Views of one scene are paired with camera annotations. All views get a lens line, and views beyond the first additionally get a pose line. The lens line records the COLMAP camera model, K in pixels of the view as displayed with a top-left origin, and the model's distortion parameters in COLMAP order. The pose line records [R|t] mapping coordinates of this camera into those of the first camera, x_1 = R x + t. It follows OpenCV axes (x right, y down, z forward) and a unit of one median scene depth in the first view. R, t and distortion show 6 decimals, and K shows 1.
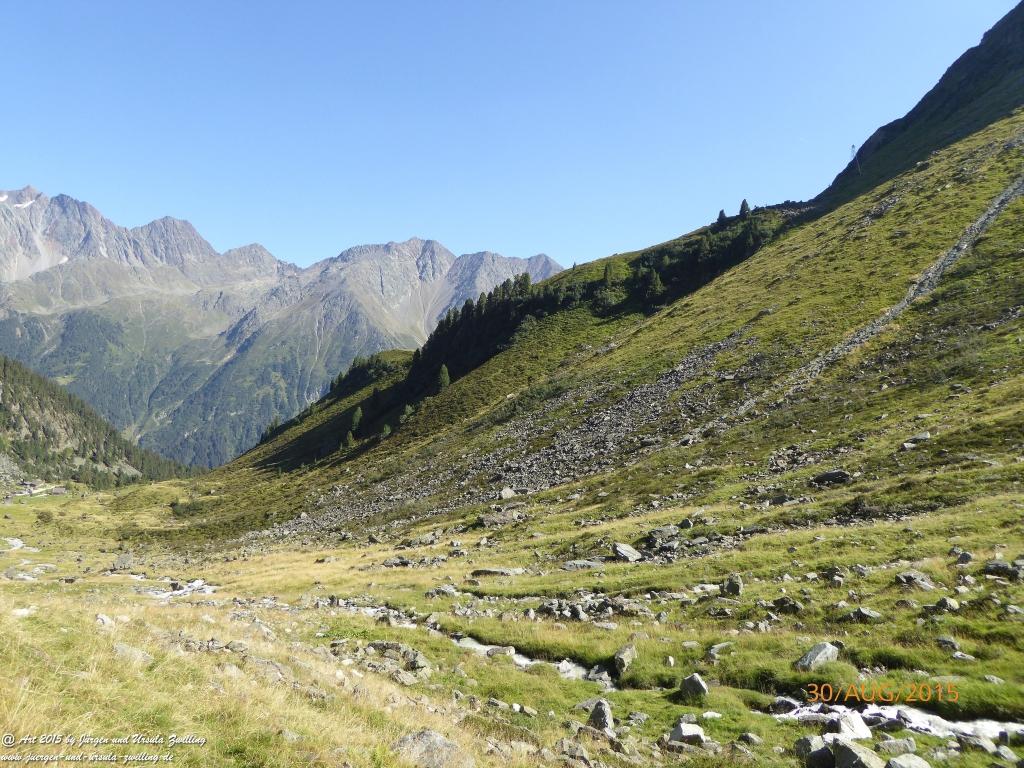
lens RADIAL K [[724.4, 0, 519.1], [0, 724.4, 386.8], [0, 0, 1]] dist [-0.014345, -0.018621]
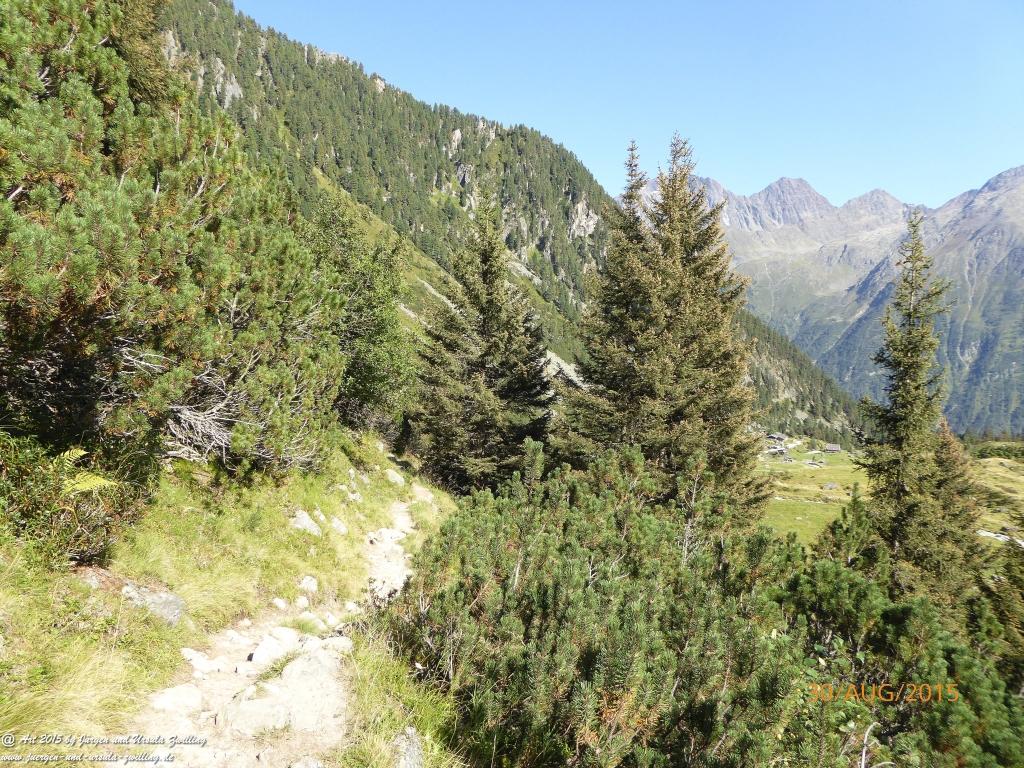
lens RADIAL K [[734.8, 0, 529.7], [0, 734.8, 379.8], [0, 0, 1]] dist [-0.013556, 0.000829]
pose [[0.717469, -0.003400, -0.696582, -0.056849], [0.029798, 0.999223, 0.025814, 0.007464], [0.695953, -0.039277, 0.717012, 0.037045]]
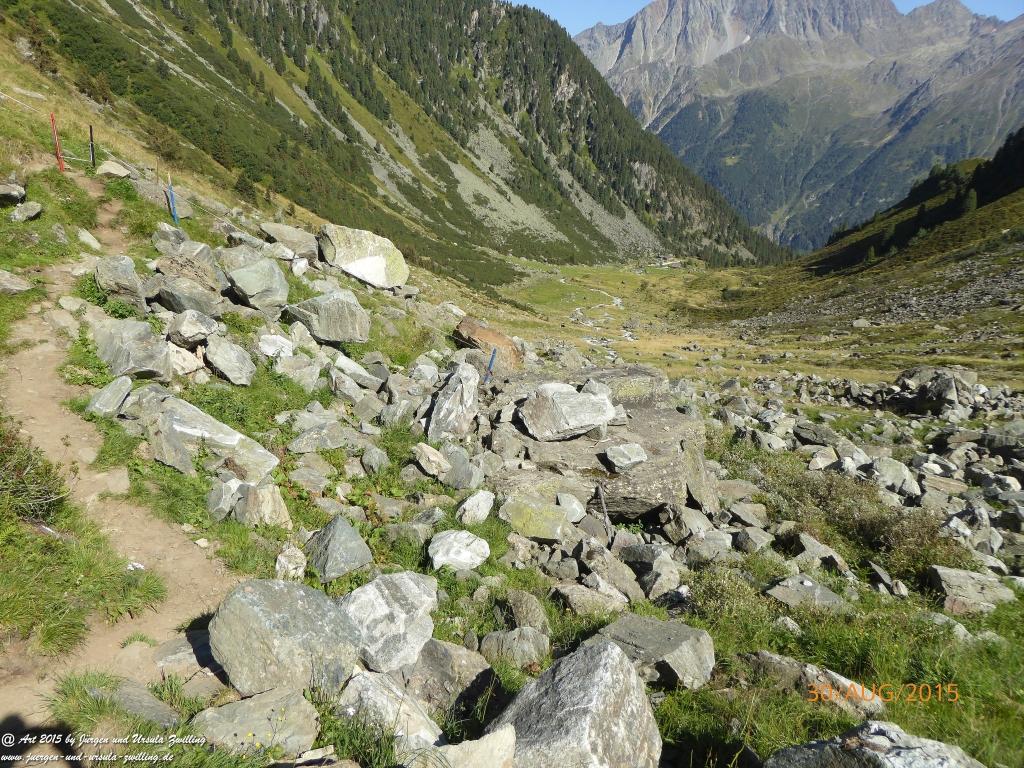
lens RADIAL K [[730.4, 0, 516.1], [0, 730.4, 392.2], [0, 0, 1]] dist [-0.057465, 0.034510]
pose [[0.655183, 0.241157, -0.715945, 0.028631], [-0.014002, 0.951396, 0.307652, -0.006553], [0.755340, -0.191544, 0.626715, -0.015125]]
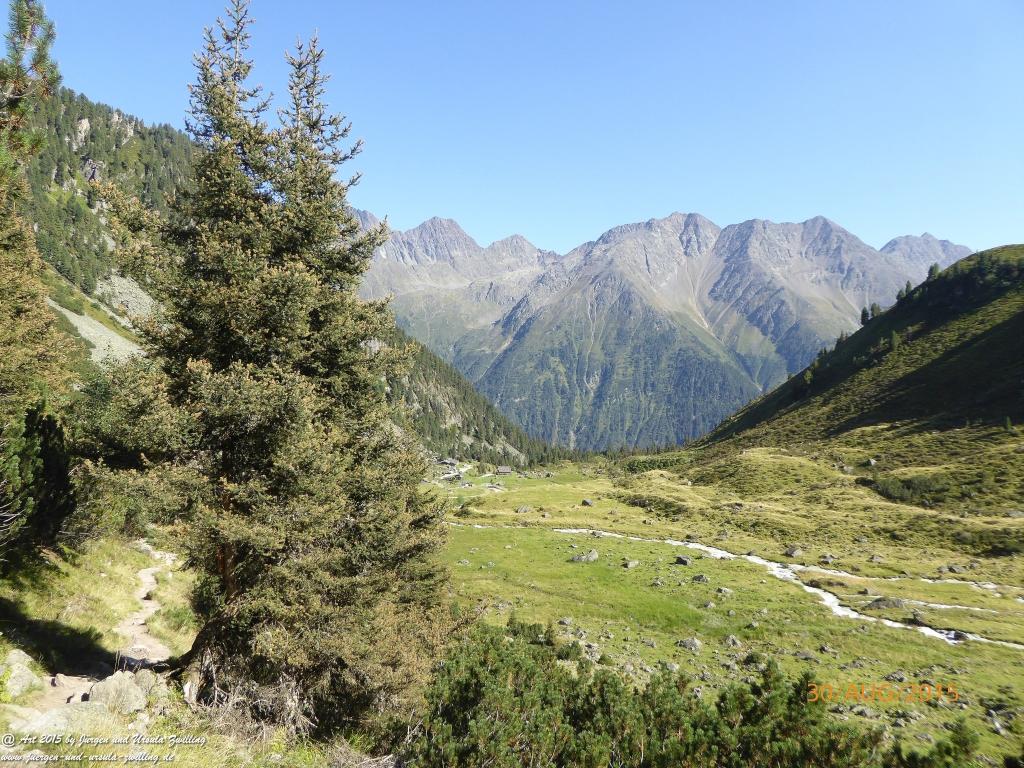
lens RADIAL K [[729.2, 0, 523.3], [0, 729.2, 388.0], [0, 0, 1]] dist [-0.060623, 0.049212]
pose [[0.949016, -0.033574, -0.313436, -0.064391], [0.039138, 0.999168, 0.011473, 0.008260], [0.312790, -0.023155, 0.949540, 0.042981]]
